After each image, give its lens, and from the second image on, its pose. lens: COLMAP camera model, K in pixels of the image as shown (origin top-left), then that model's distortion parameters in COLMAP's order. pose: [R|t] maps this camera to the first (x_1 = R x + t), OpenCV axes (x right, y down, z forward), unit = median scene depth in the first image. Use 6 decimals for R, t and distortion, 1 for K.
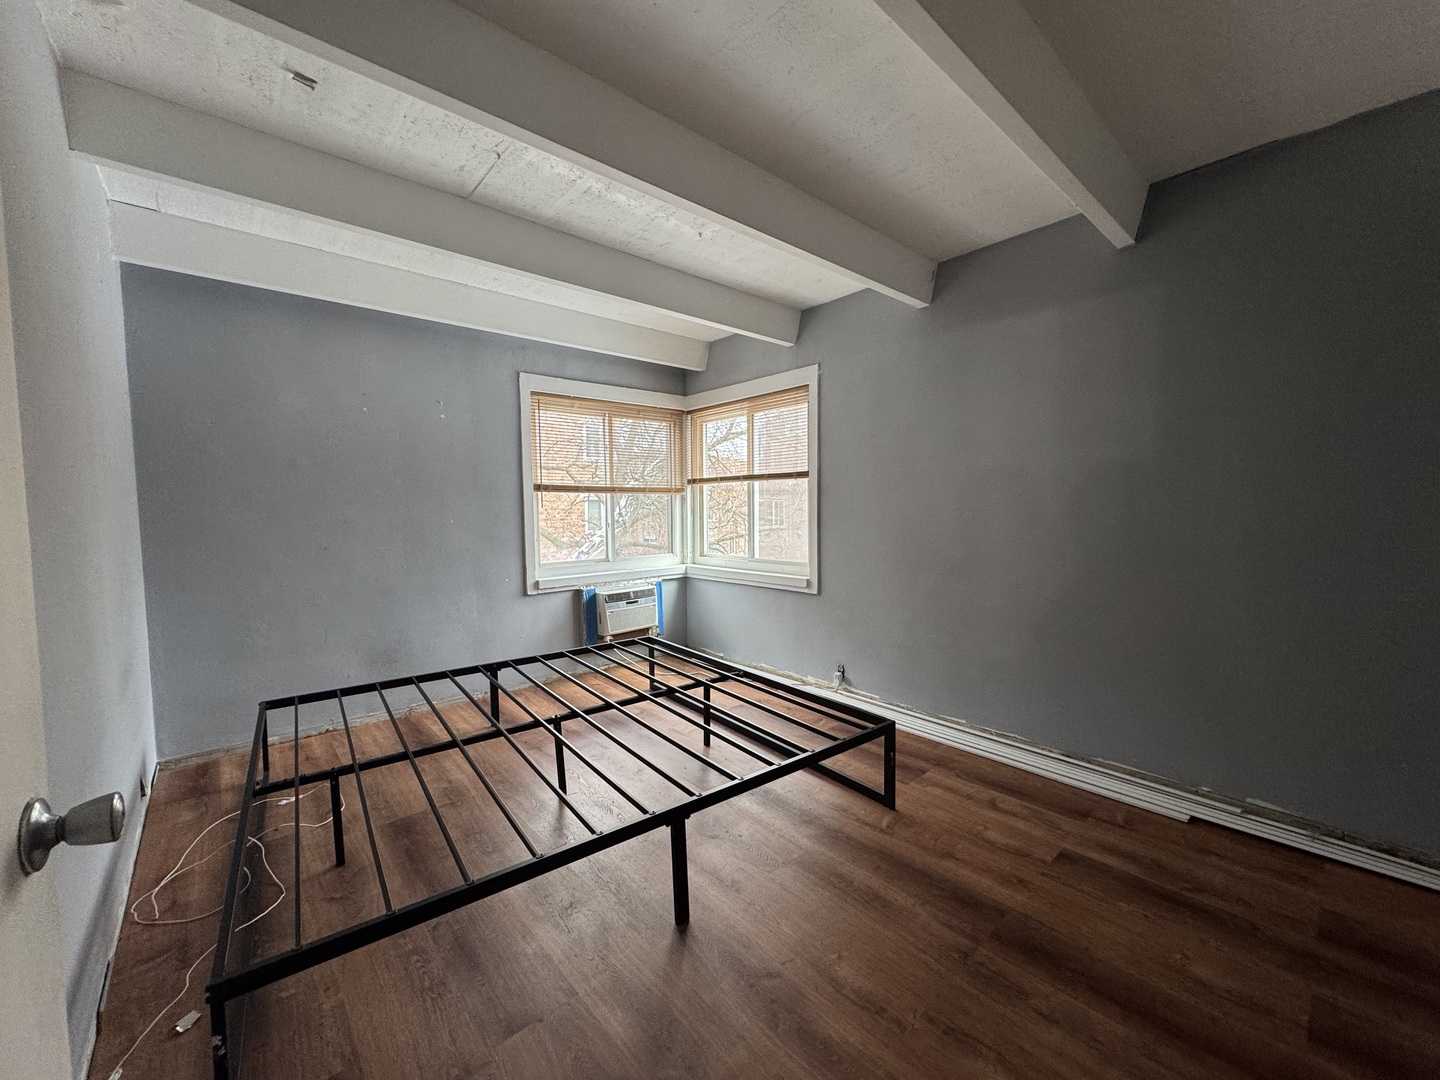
lens RADIAL K [[573.9, 0, 720.0], [0, 573.9, 540.0], [0, 0, 1]] dist [-0.000608, -0.000091]
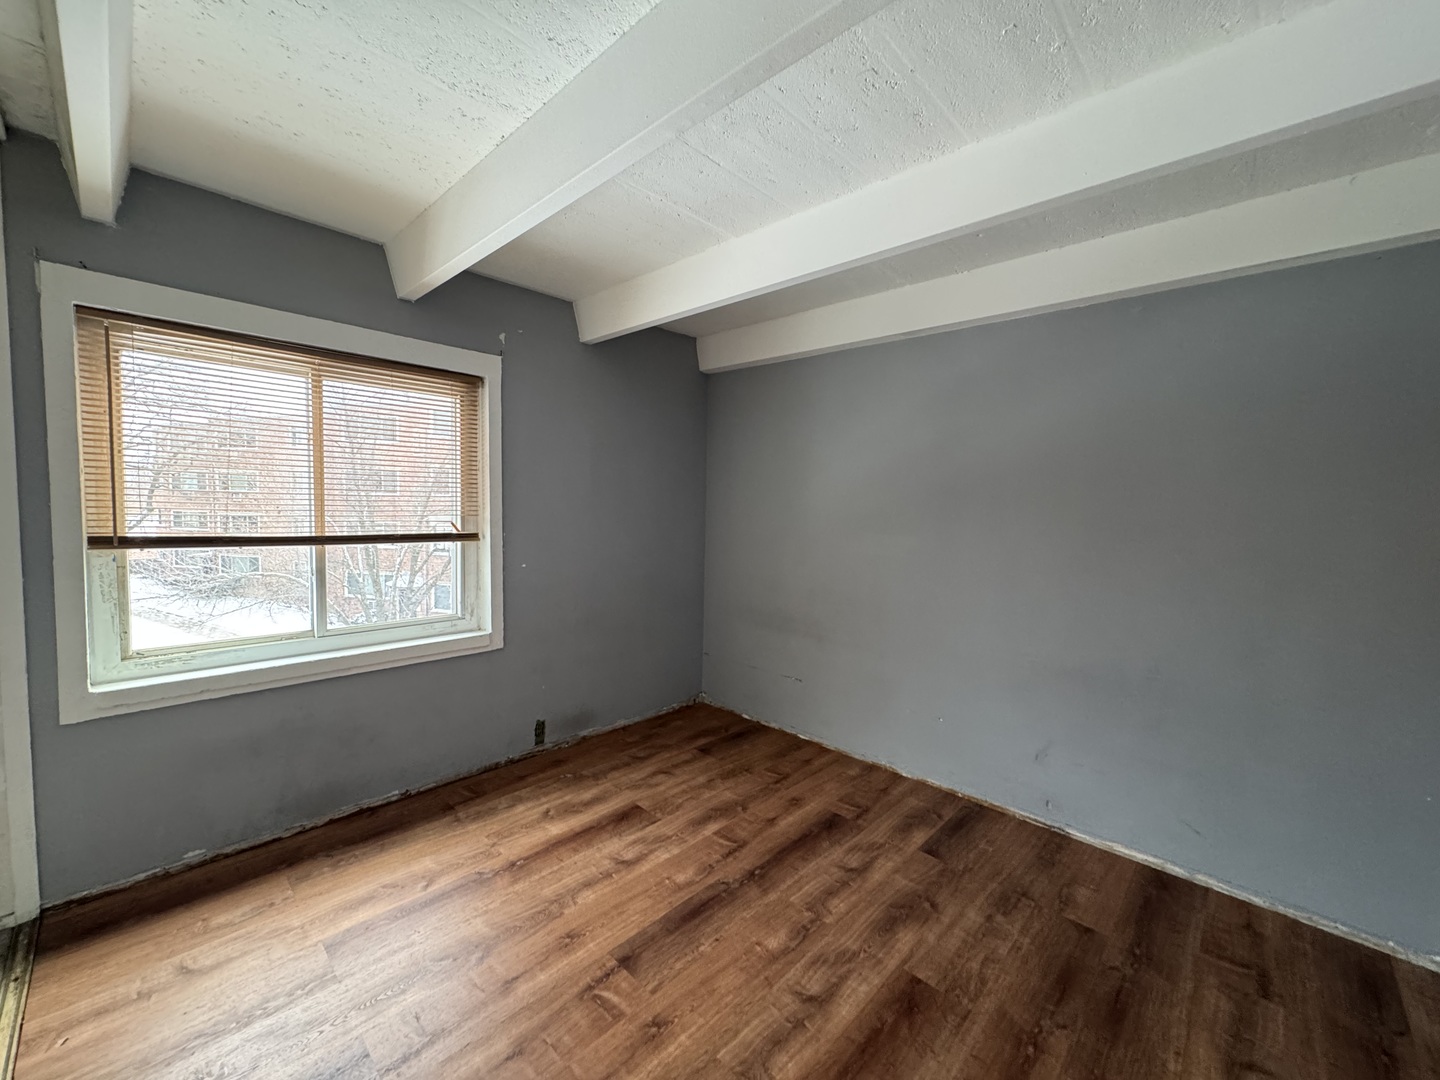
lens RADIAL K [[573.9, 0, 720.0], [0, 573.9, 540.0], [0, 0, 1]] dist [-0.000608, -0.000091]
pose [[-0.082693, -0.012202, 0.996500, -0.536103], [0.069454, 0.997423, 0.017977, -0.091785], [-0.994152, 0.070697, -0.081632, 0.656044]]
